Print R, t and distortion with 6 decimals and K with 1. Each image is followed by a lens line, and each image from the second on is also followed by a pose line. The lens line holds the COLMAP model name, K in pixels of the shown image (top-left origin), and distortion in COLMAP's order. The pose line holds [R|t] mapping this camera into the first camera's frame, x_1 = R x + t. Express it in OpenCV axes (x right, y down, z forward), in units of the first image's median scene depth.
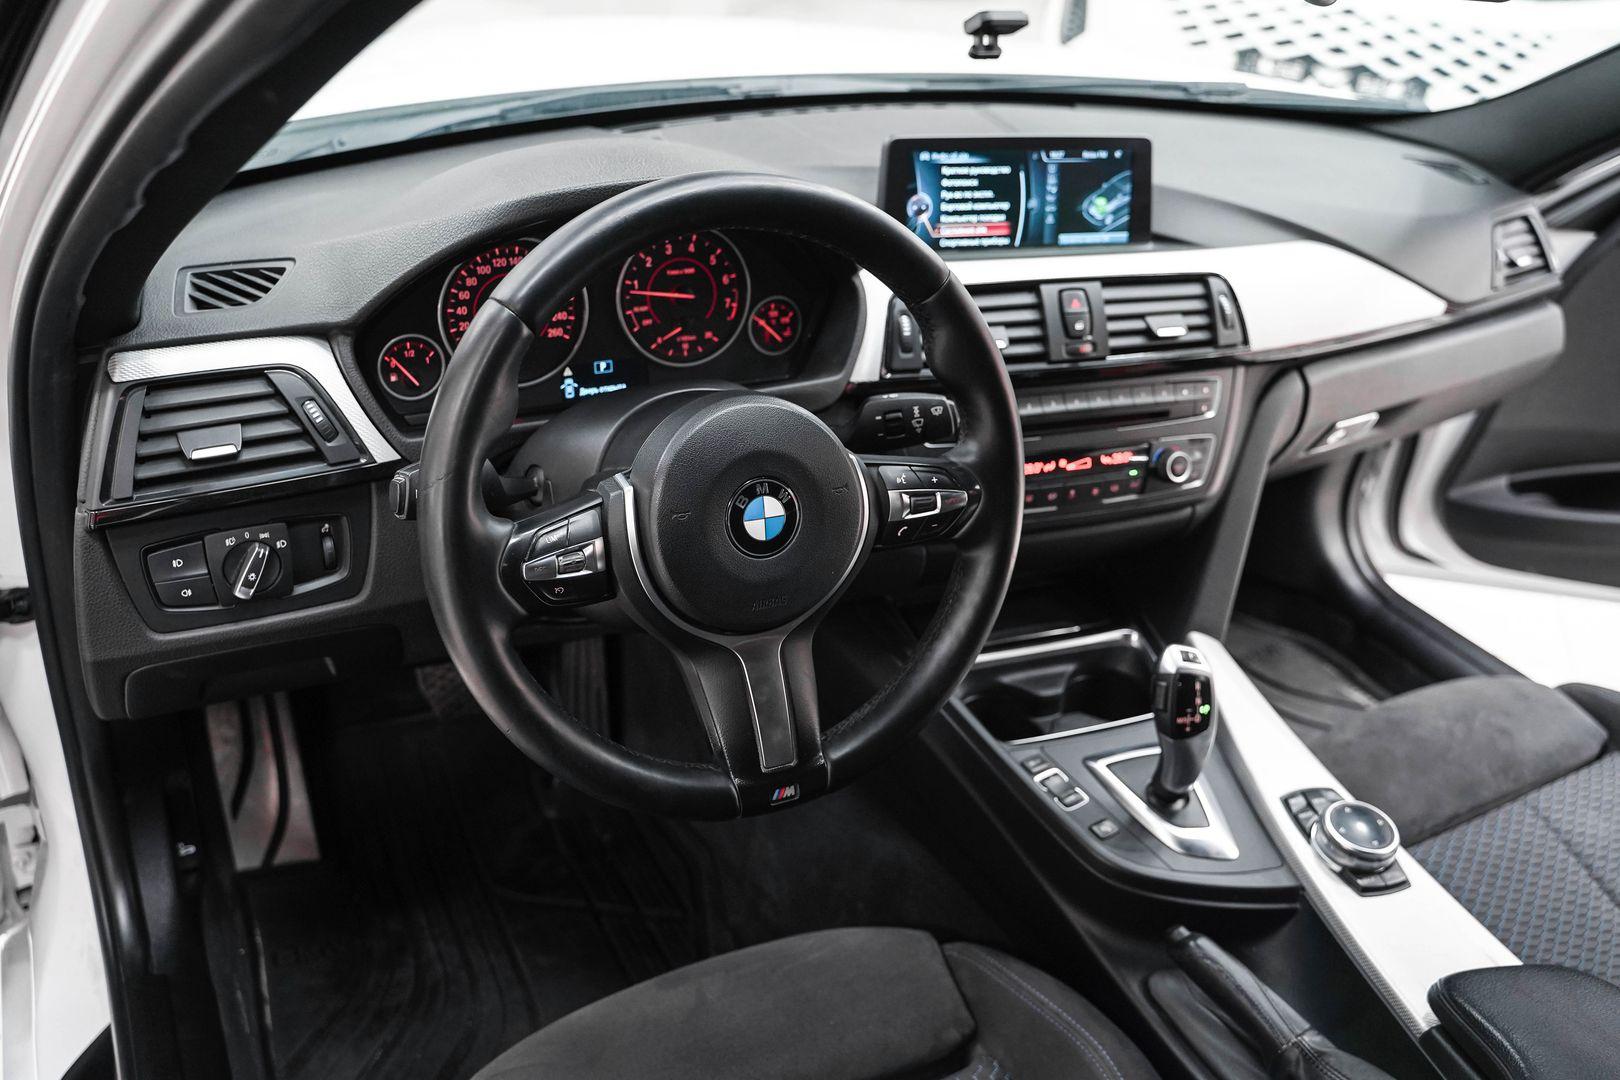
lens RADIAL K [[1329.5, 0, 796.8], [0, 1329.5, 544.5], [0, 0, 1]] dist [-0.115558, 0.083145]
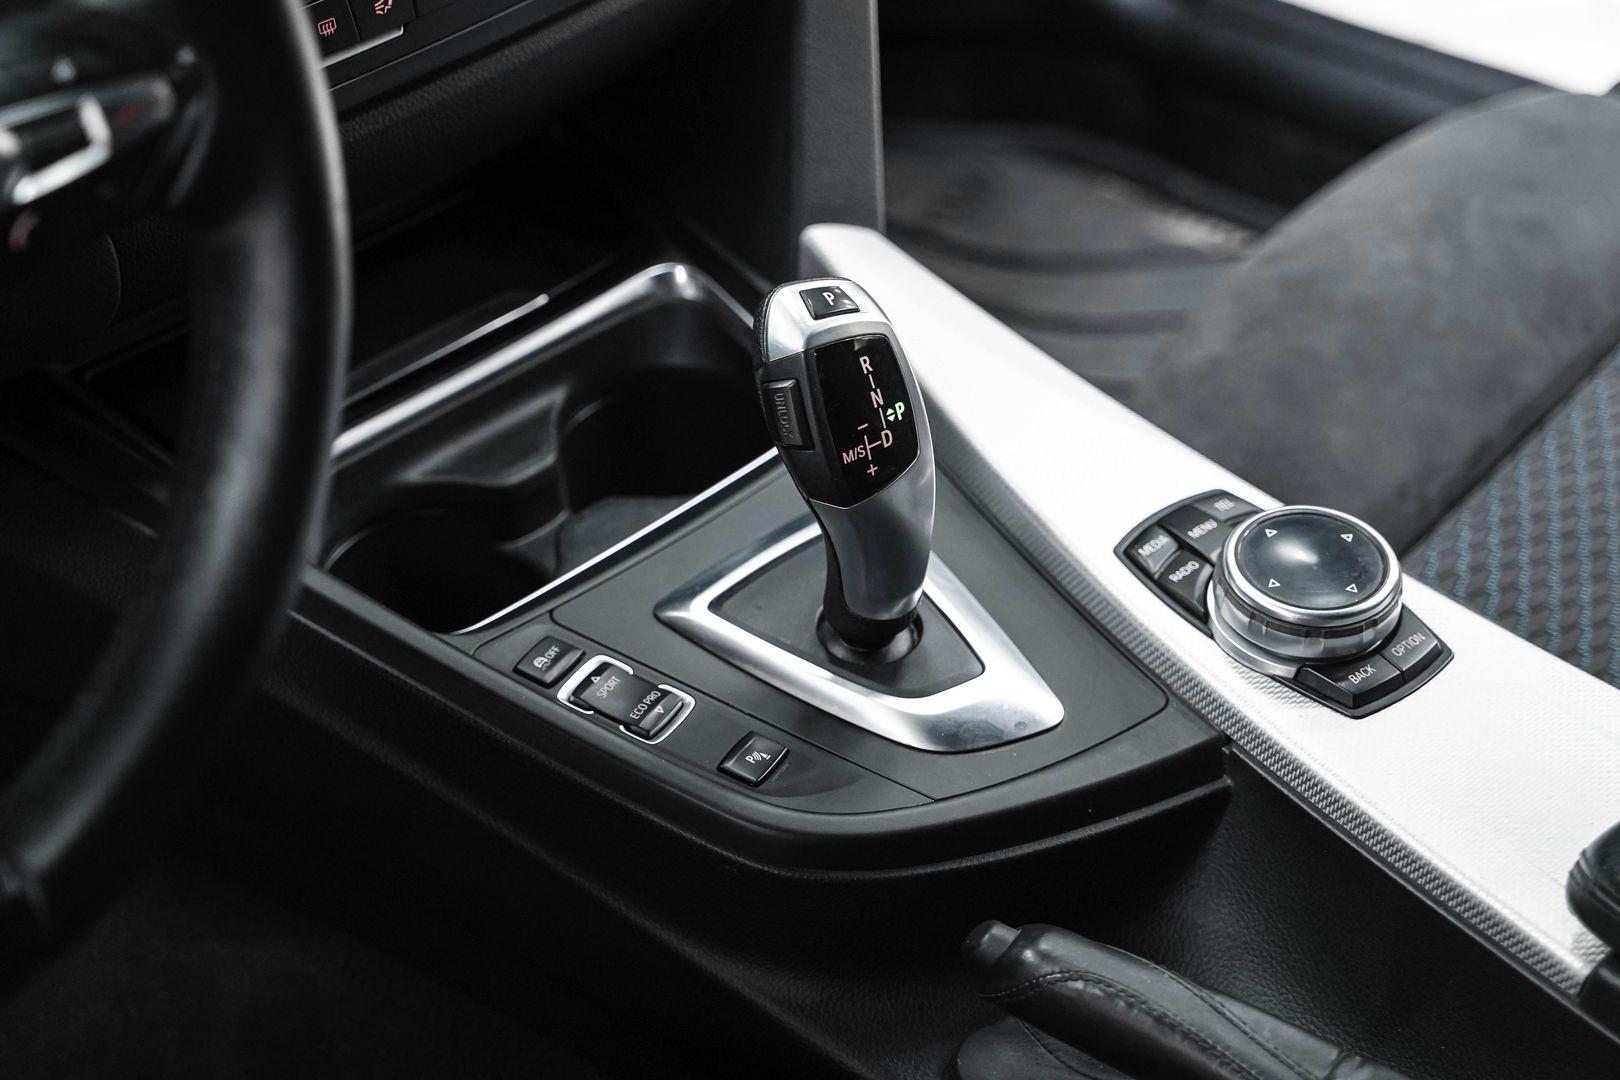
lens RADIAL K [[3034.7, 0, 823.7], [0, 3034.7, 537.7], [0, 0, 1]] dist [0.212600, 0.000000]
pose [[0.910323, -0.318458, 0.264380, 0.022478], [0.274927, 0.942723, 0.188916, -0.023435], [-0.309399, -0.099289, 0.945735, 0.091968]]
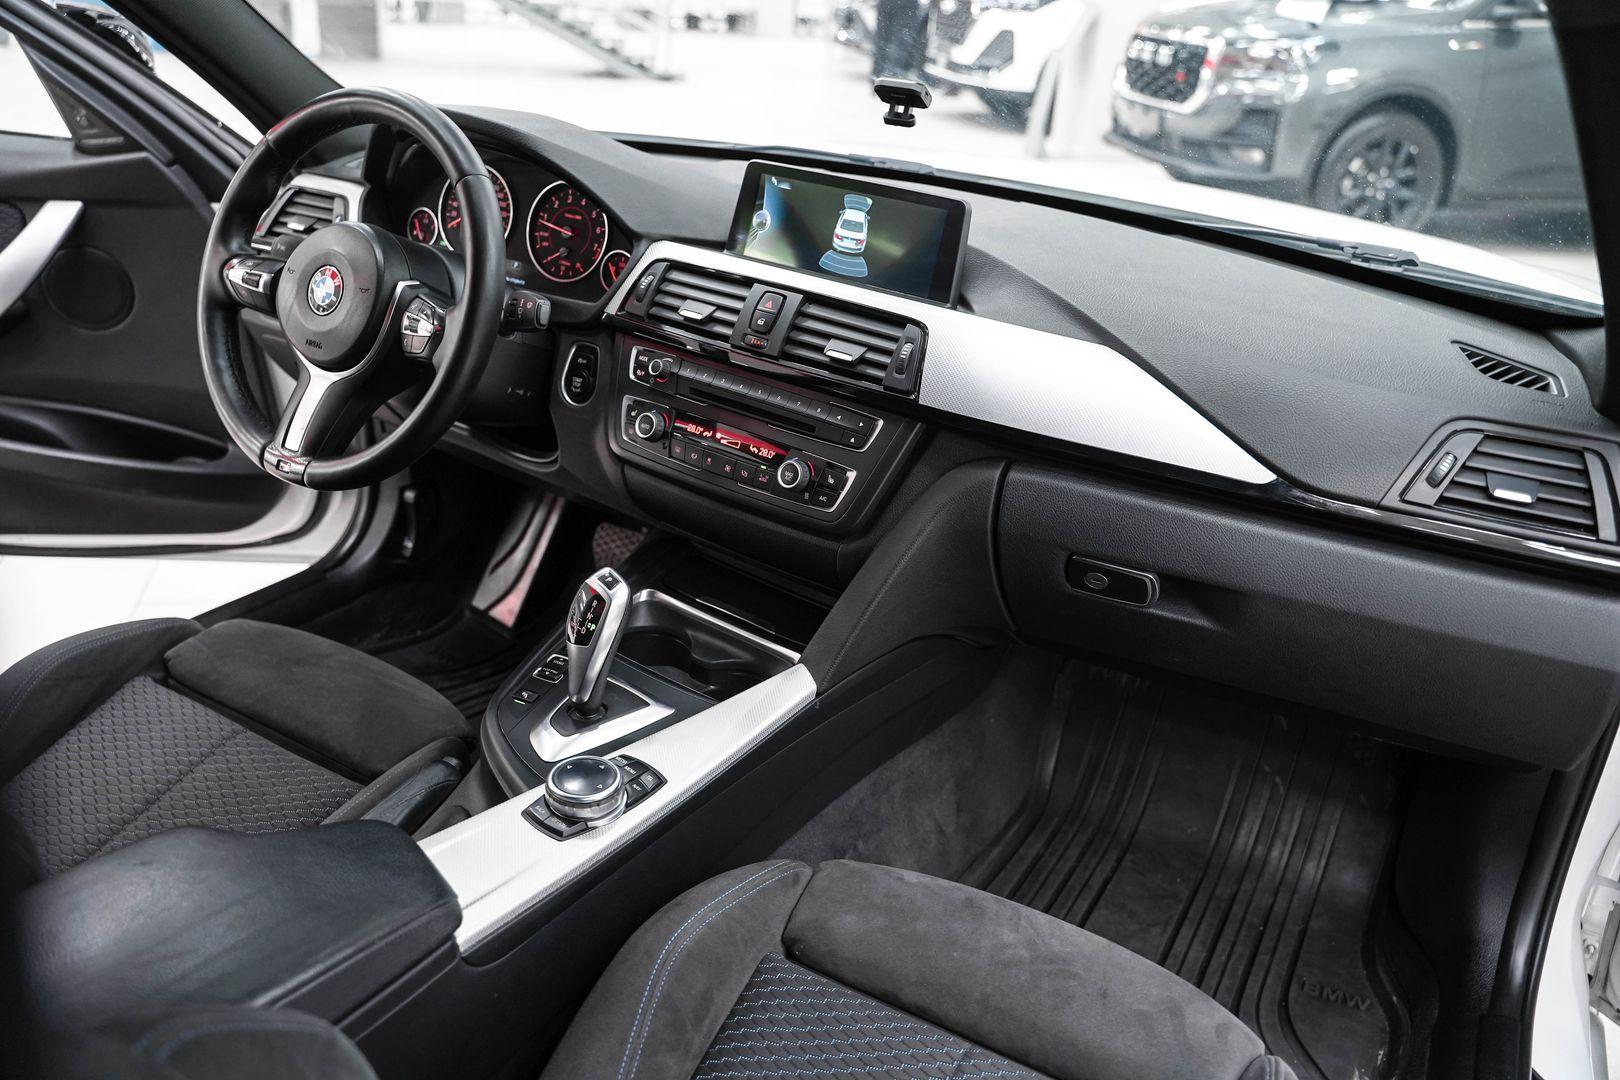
lens RADIAL K [[1329.5, 0, 819.2], [0, 1329.5, 541.3], [0, 0, 1]] dist [-0.115558, 0.083145]
pose [[0.544807, 0.311663, -0.778493, 1.207523], [-0.463226, 0.885718, 0.030414, -0.058033], [0.699004, 0.344049, 0.626916, 0.391766]]
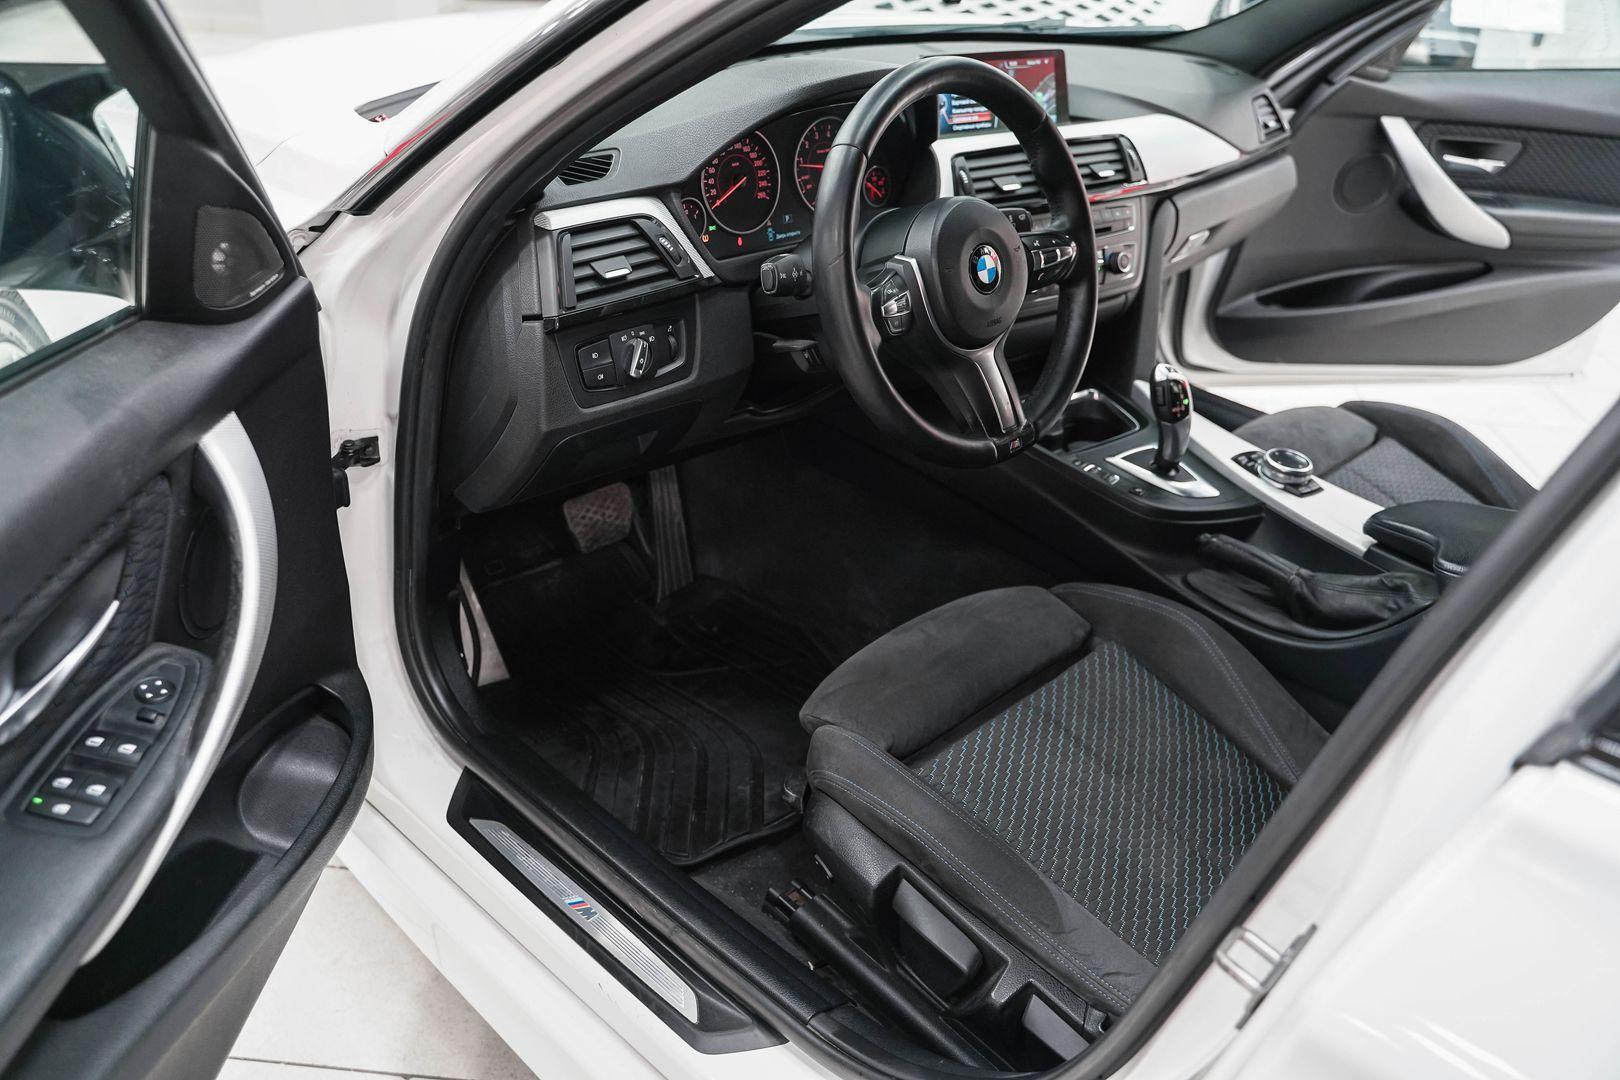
lens RADIAL K [[1329.5, 0, 808.5], [0, 1329.5, 549.5], [0, 0, 1]] dist [-0.115558, 0.083145]
pose [[0.951886, -0.163392, 0.259261, -0.523351], [0.163550, 0.986309, 0.021116, 0.183770], [-0.259162, 0.022302, 0.965576, -0.368284]]
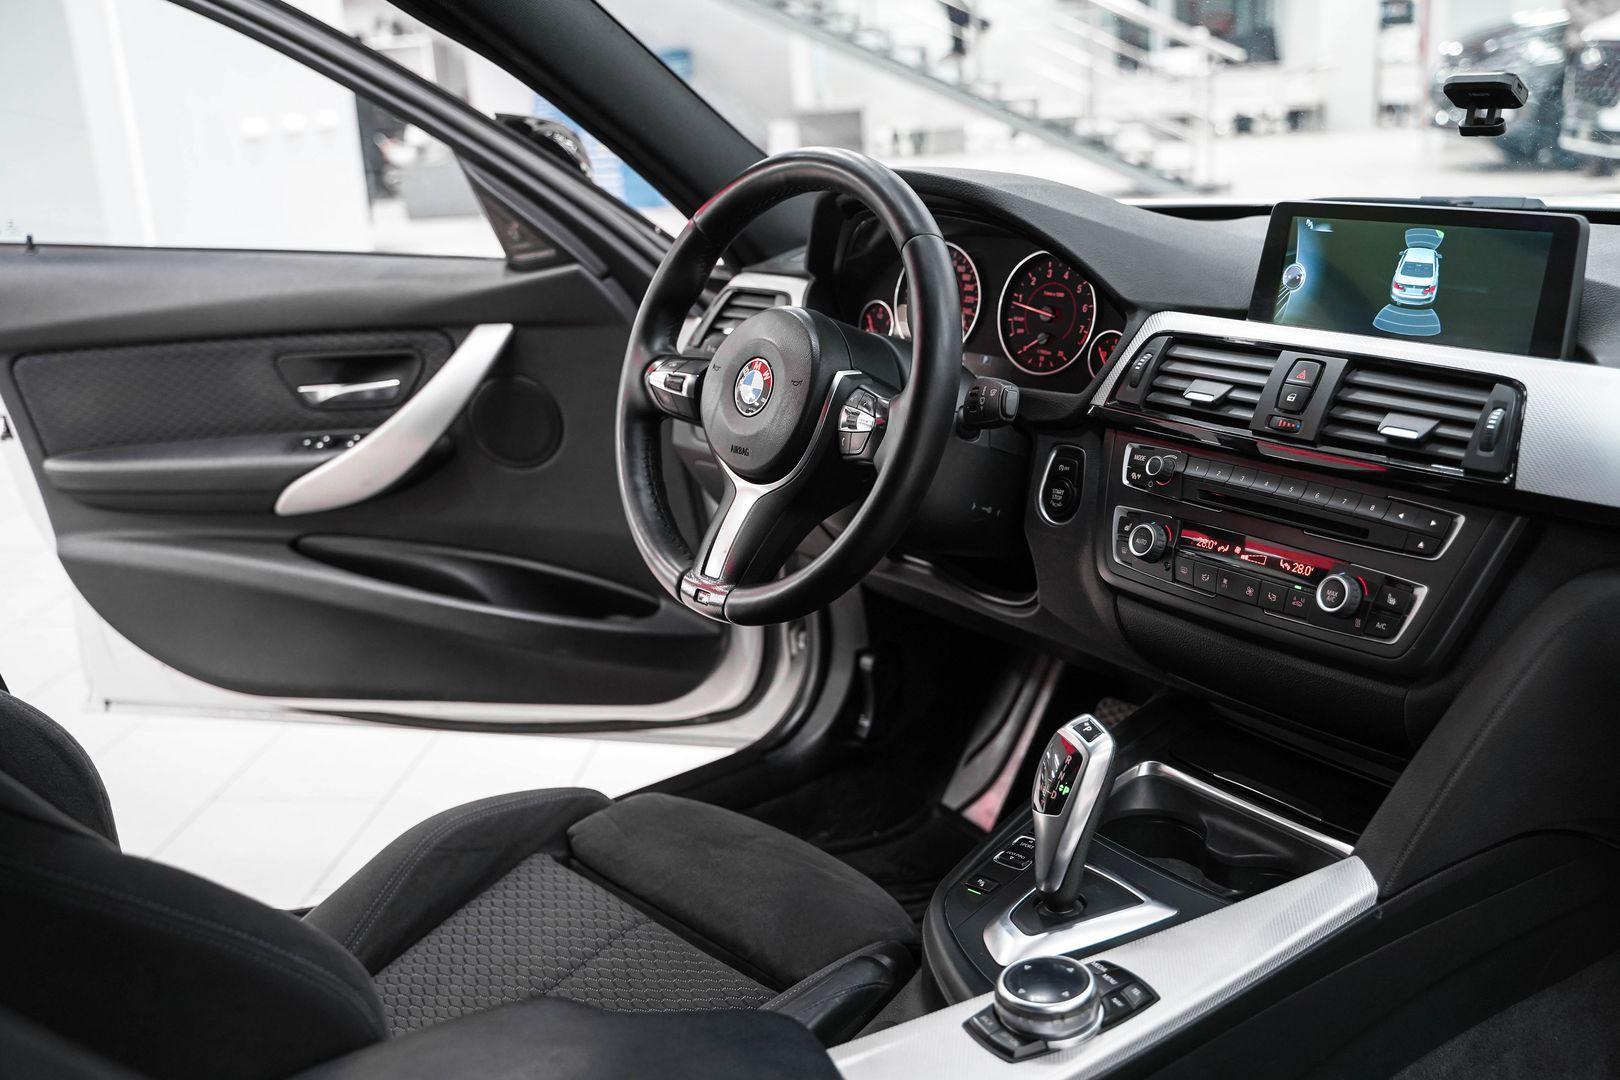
lens RADIAL K [[1655.7, 0, 800.5], [0, 1655.7, 533.5], [0, 0, 1]] dist [-0.024138, 0.000000]
pose [[0.224753, 0.182552, -0.957163, 1.210619], [-0.444968, 0.893122, 0.065854, -0.015953], [0.866885, 0.411106, 0.281961, 0.461934]]
